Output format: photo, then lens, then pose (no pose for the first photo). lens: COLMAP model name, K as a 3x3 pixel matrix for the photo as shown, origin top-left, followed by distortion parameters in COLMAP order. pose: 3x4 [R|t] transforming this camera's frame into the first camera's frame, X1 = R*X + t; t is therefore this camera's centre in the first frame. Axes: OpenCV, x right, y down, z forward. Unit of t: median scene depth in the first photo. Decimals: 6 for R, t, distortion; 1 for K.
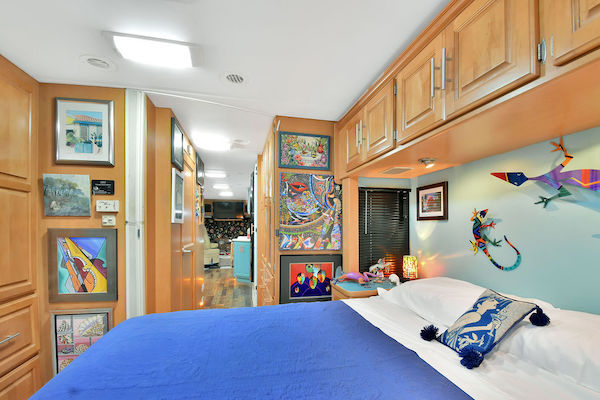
lens RADIAL K [[271.5, 0, 300.8], [0, 271.5, 231.2], [0, 0, 1]] dist [-0.001956, -0.010139]
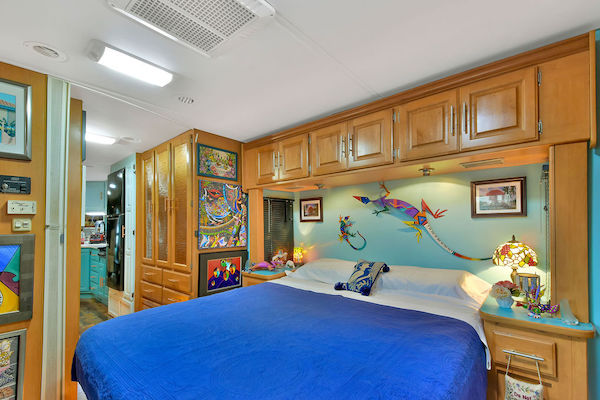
lens RADIAL K [[271.5, 0, 300.8], [0, 271.5, 231.2], [0, 0, 1]] dist [-0.001956, -0.010139]
pose [[0.802178, -0.025222, 0.596553, -0.415464], [0.024286, 0.999659, 0.009608, -0.005101], [-0.596592, 0.006780, 0.802516, -0.148401]]
